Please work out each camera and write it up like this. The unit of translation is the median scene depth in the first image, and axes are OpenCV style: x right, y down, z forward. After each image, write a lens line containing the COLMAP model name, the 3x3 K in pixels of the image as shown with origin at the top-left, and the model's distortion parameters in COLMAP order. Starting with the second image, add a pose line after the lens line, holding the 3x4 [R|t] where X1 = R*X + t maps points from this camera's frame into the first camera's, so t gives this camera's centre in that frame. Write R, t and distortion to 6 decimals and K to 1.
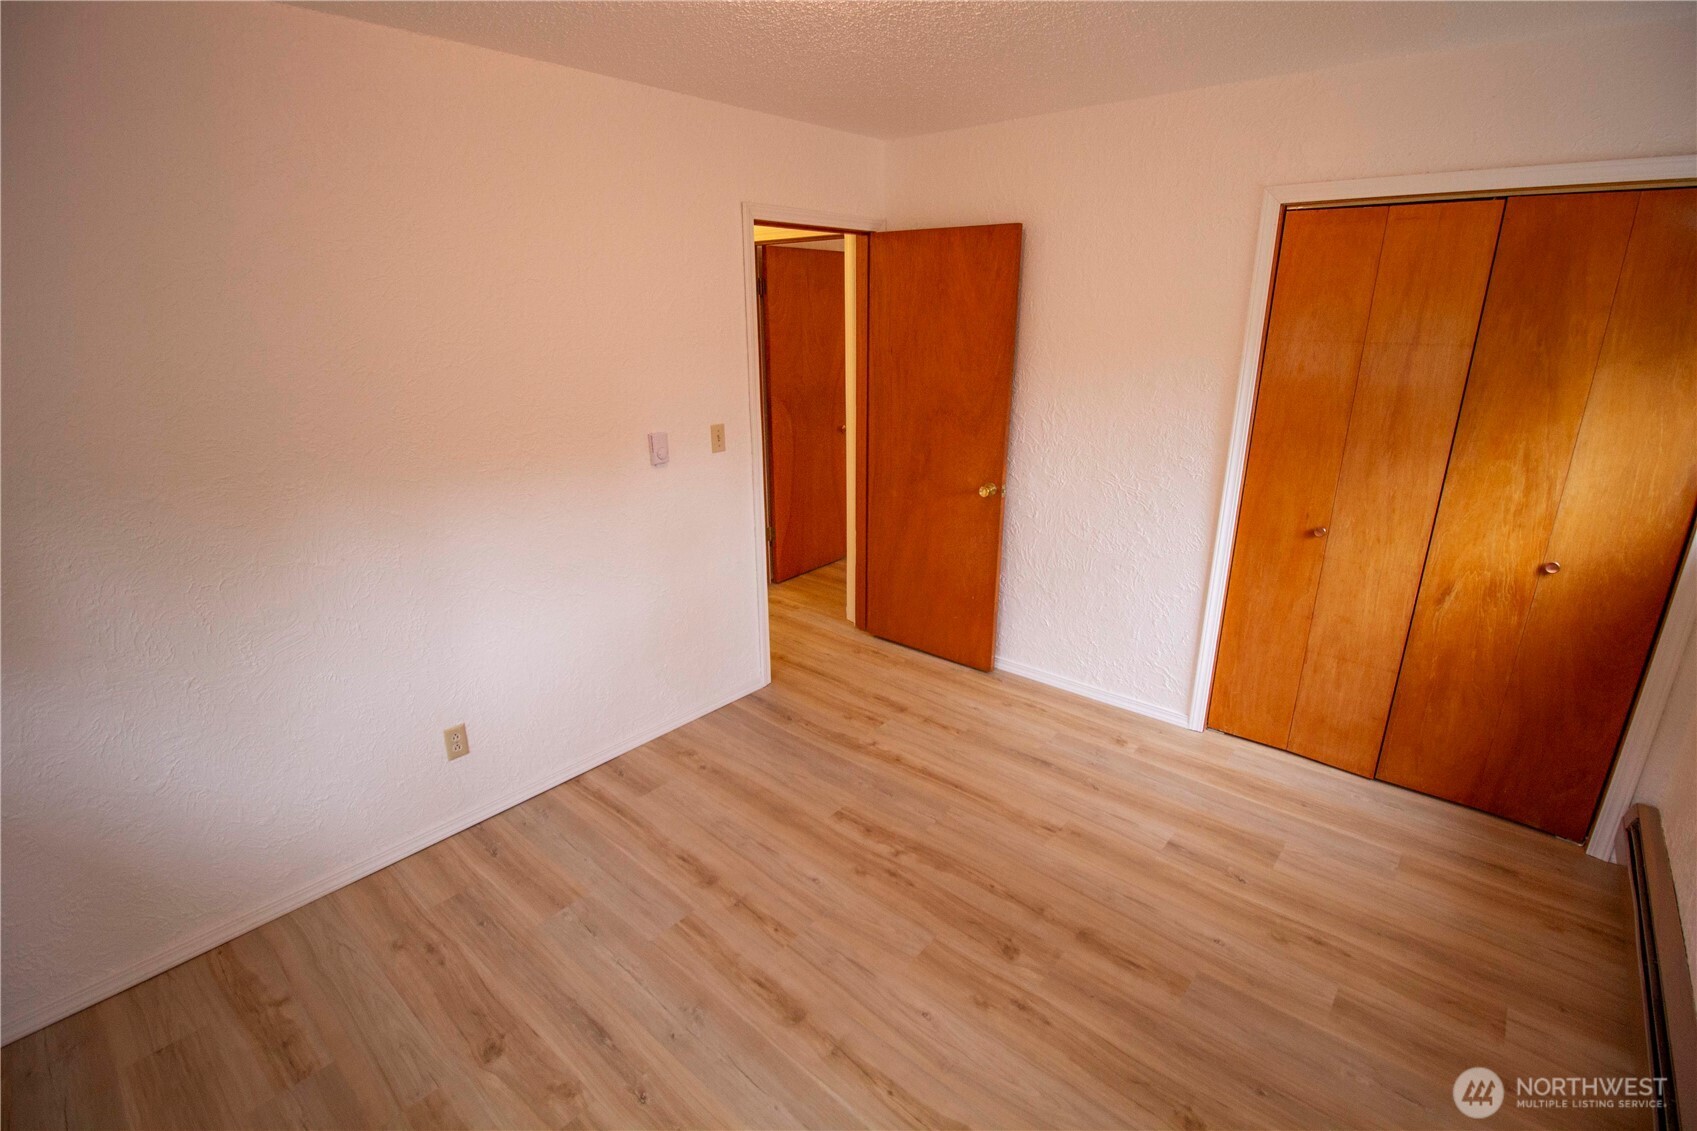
lens RADIAL K [[787.5, 0, 844.6], [0, 787.5, 570.4], [0, 0, 1]] dist [-0.015403, -0.003484]
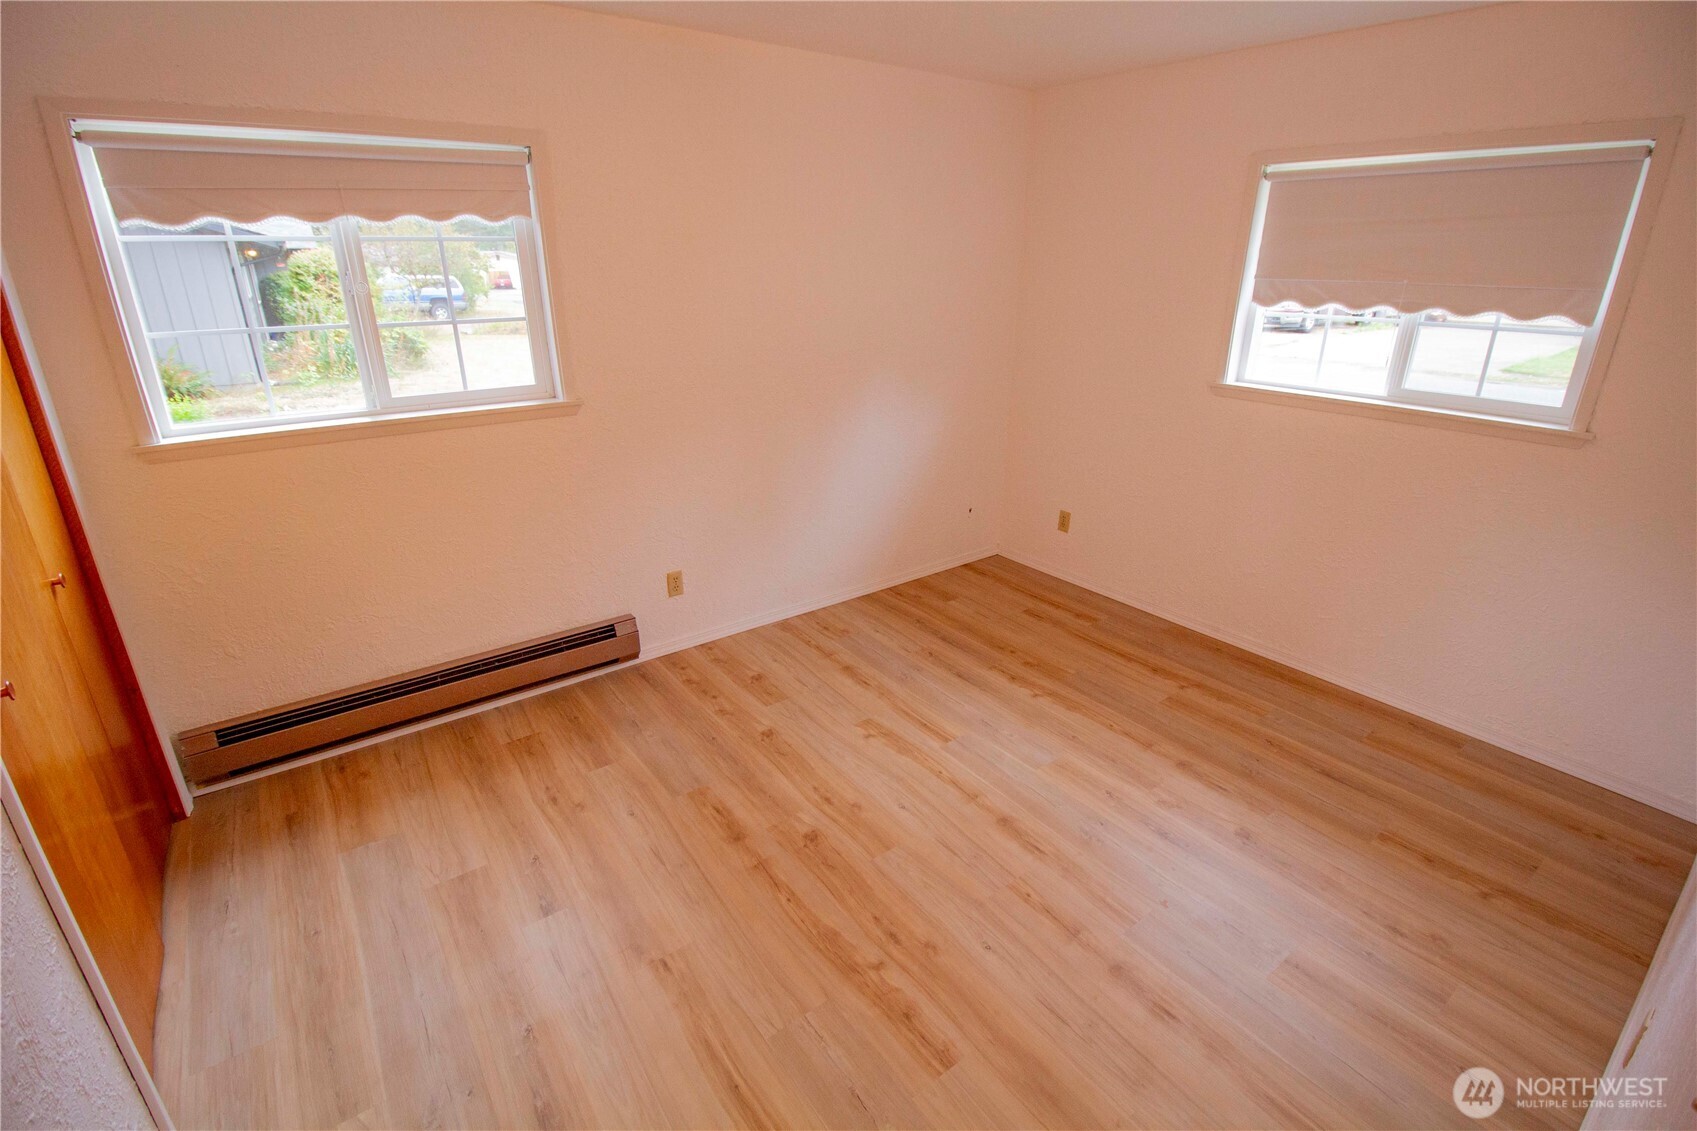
lens RADIAL K [[787.5, 0, 842.1], [0, 787.5, 558.0], [0, 0, 1]] dist [-0.015403, -0.003484]
pose [[-0.976237, -0.073347, 0.203916, -0.027967], [0.071257, 0.780006, 0.621702, -0.475391], [-0.204656, 0.621459, -0.756244, 1.470540]]
